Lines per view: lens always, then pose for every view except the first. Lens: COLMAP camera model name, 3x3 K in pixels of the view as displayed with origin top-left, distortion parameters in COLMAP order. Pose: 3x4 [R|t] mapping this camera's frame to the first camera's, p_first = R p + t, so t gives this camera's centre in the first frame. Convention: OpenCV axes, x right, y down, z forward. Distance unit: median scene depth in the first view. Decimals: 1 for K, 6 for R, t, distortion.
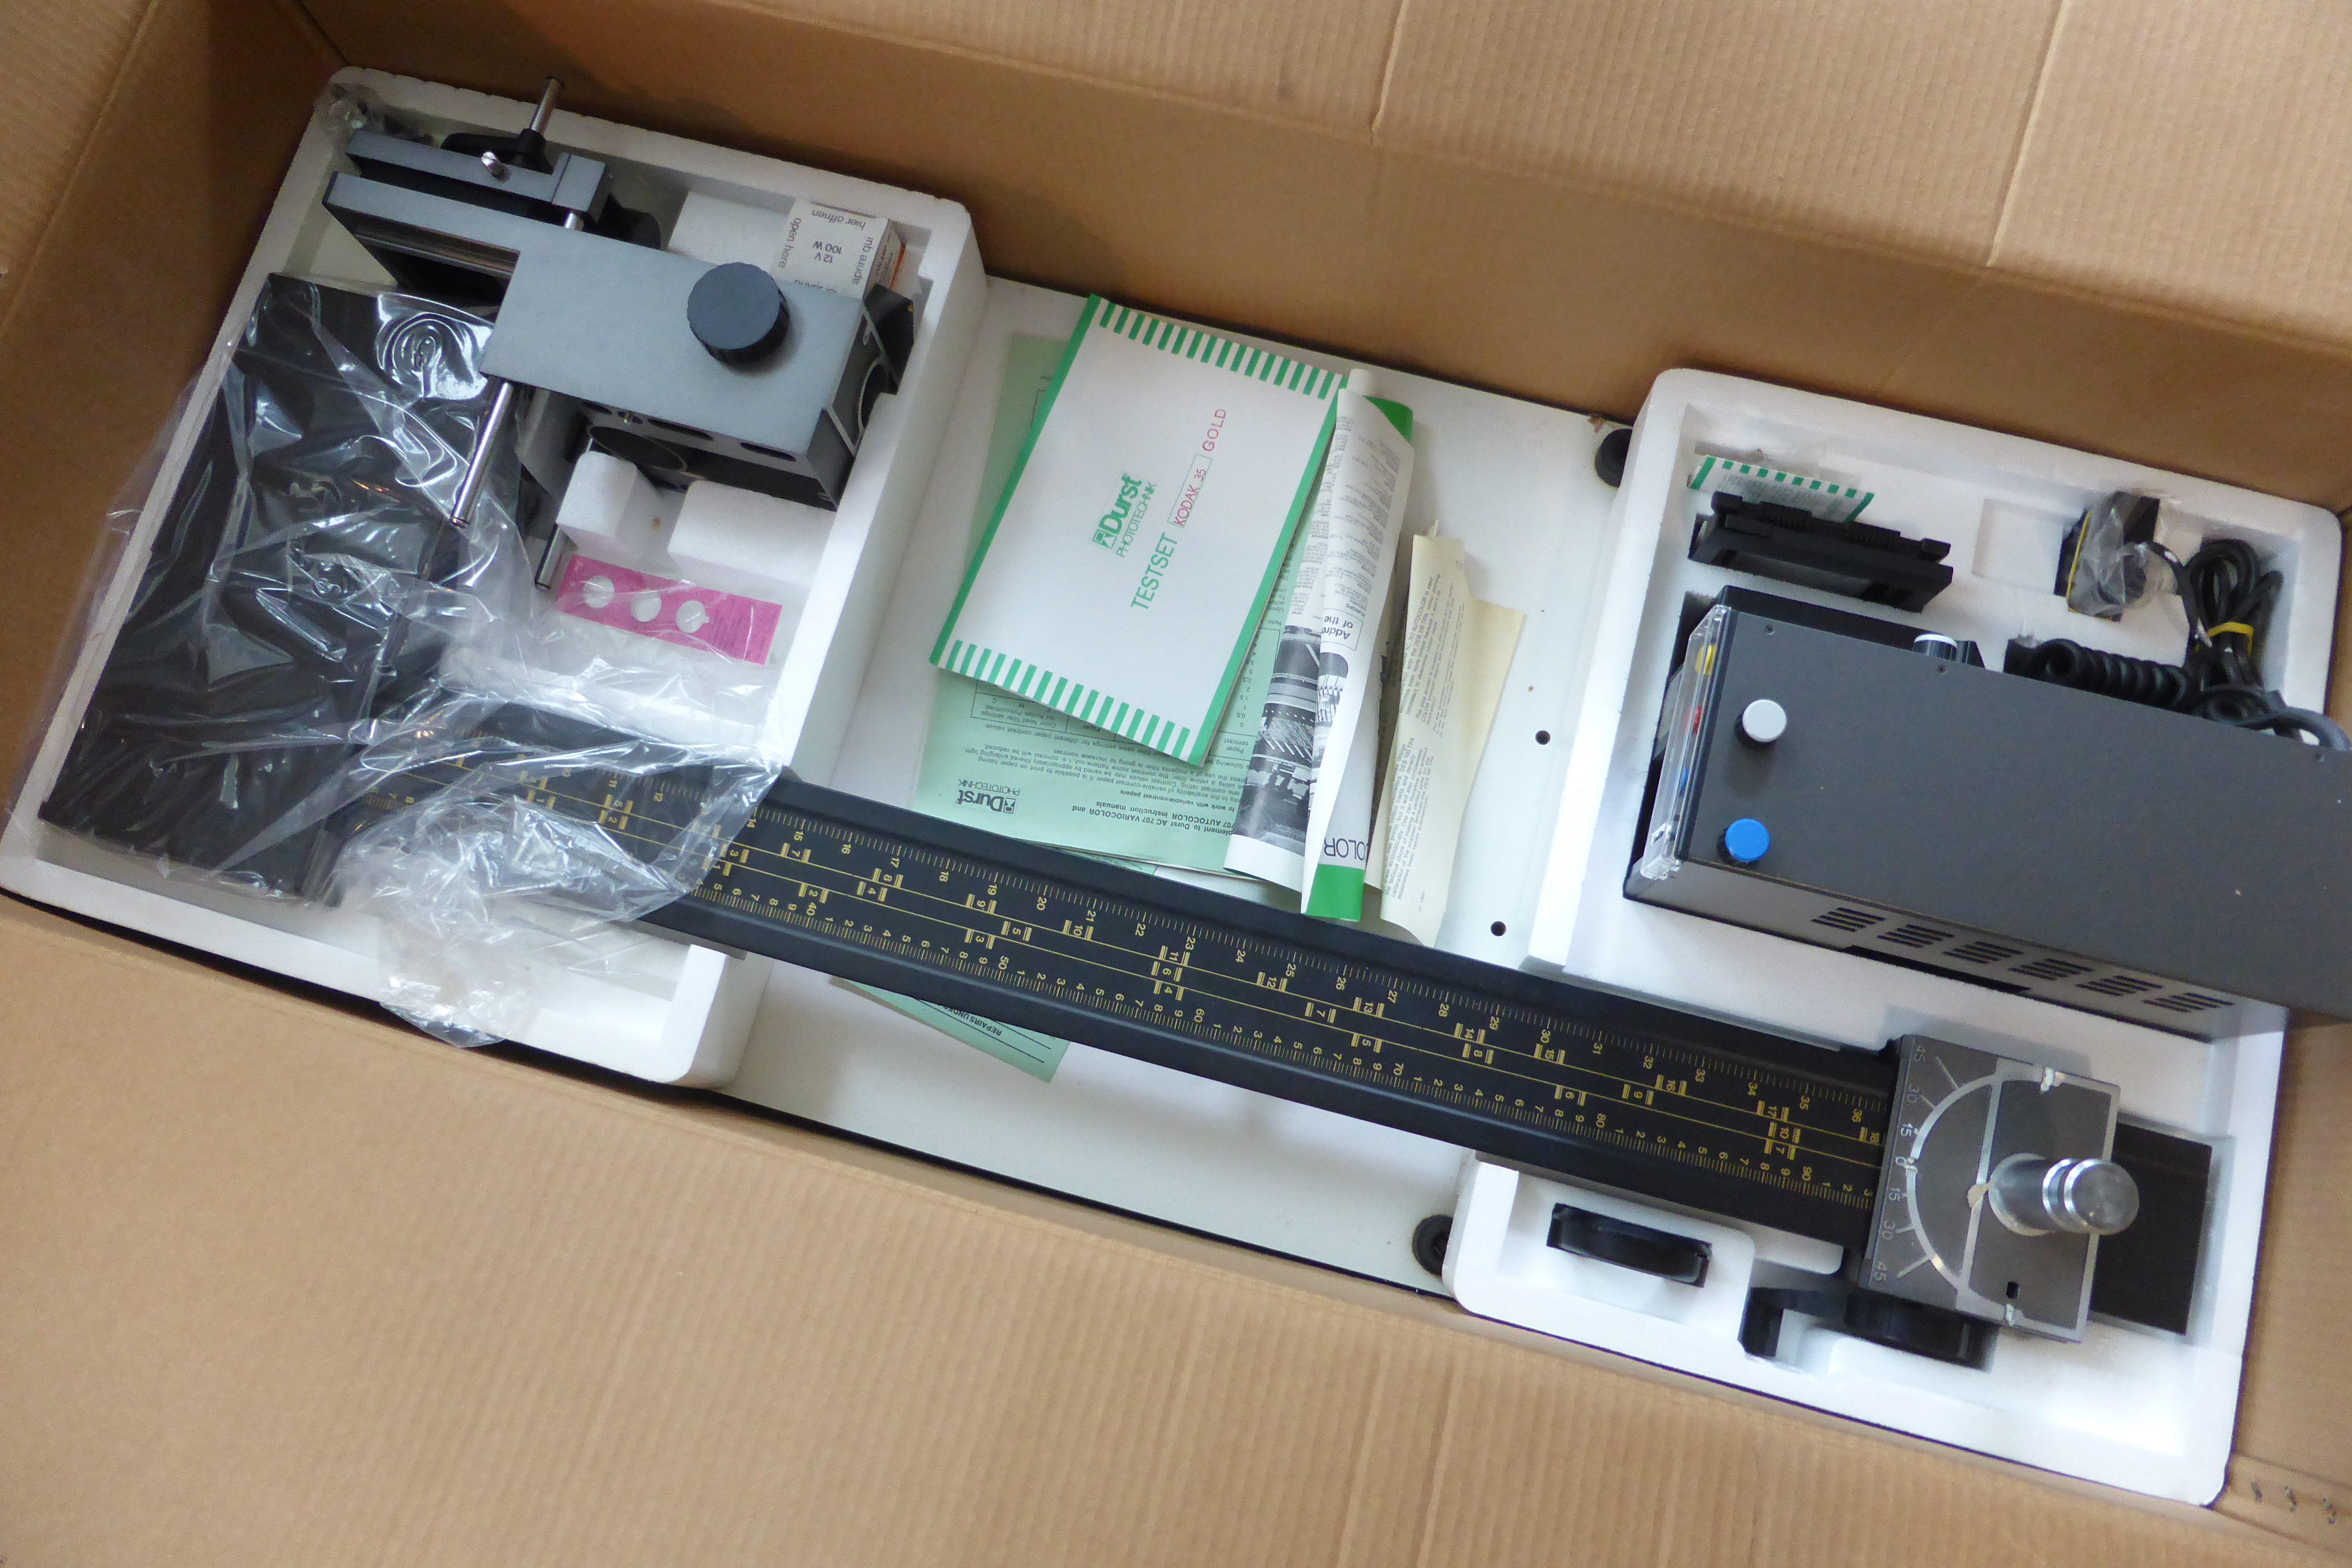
lens RADIAL K [[1702.8, 0, 1196.1], [0, 1702.8, 794.0], [0, 0, 1]] dist [0.006599, 0.000782]
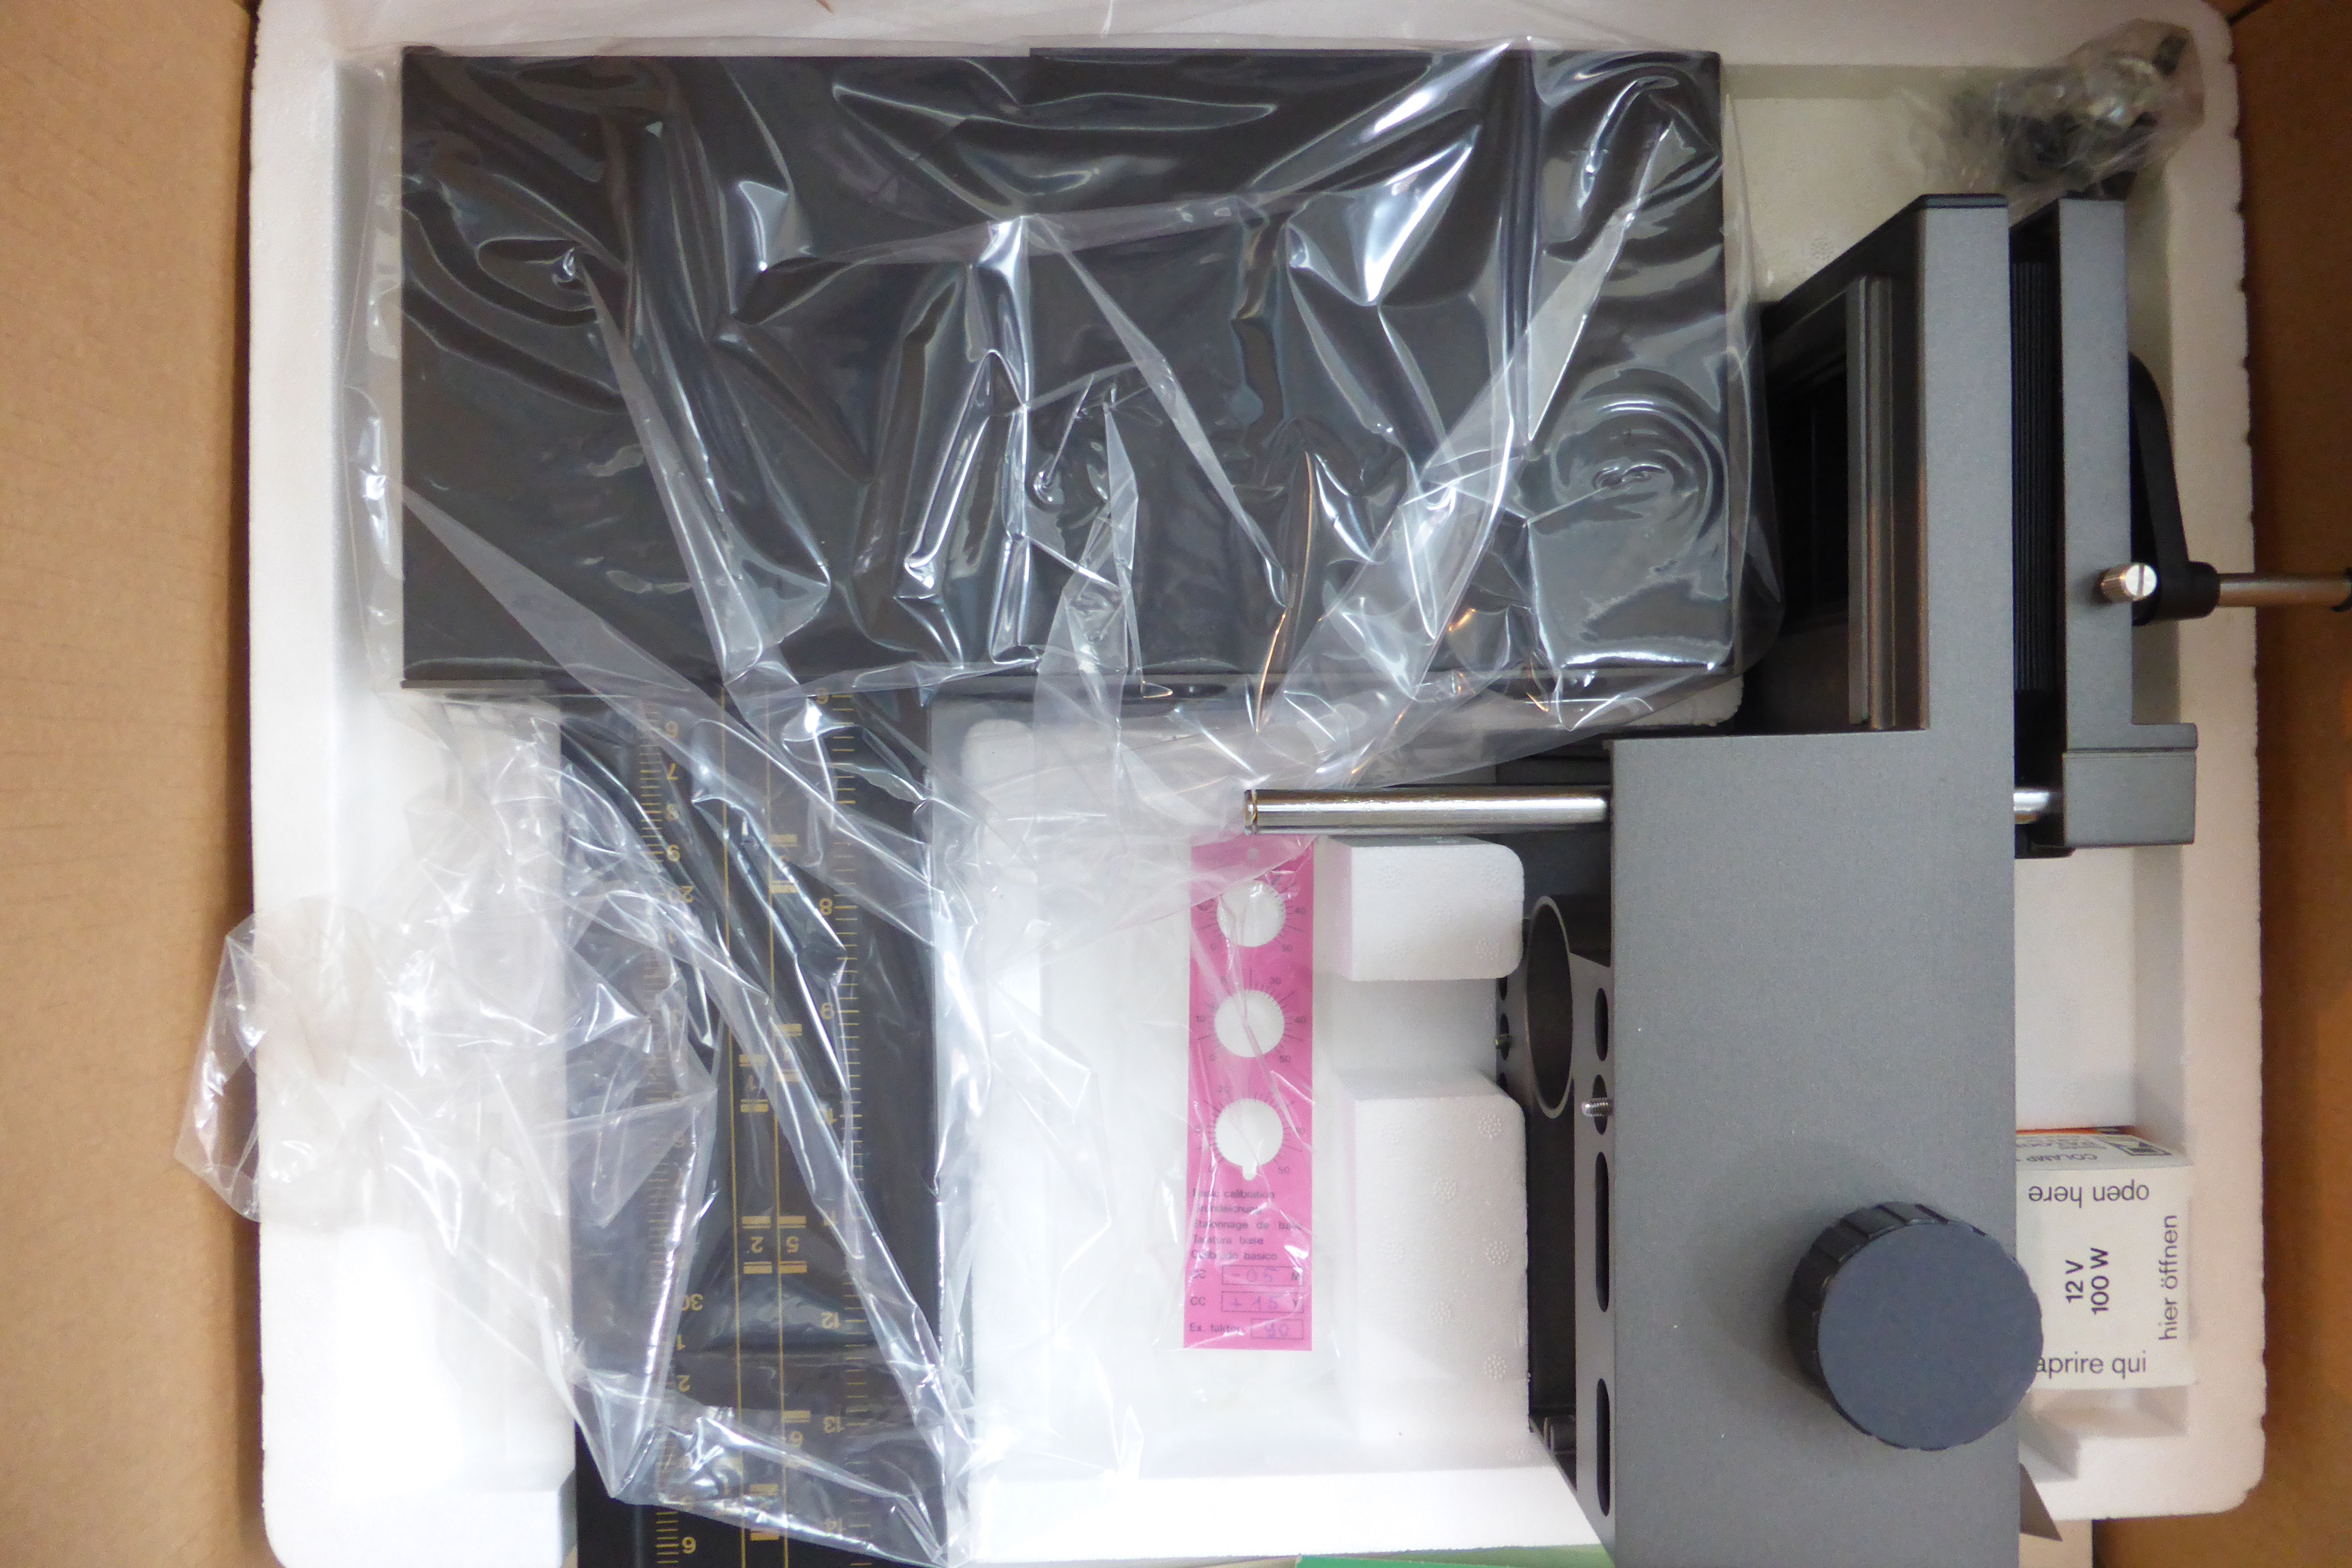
lens RADIAL K [[1688.8, 0, 1176.0], [0, 1688.8, 784.0], [0, 0, 1]] dist [0.008864, 0.003494]
pose [[0.280277, 0.958027, 0.060237, -0.472763], [-0.948197, 0.266531, 0.172871, -0.217664], [0.149560, -0.105569, 0.983101, 0.579026]]
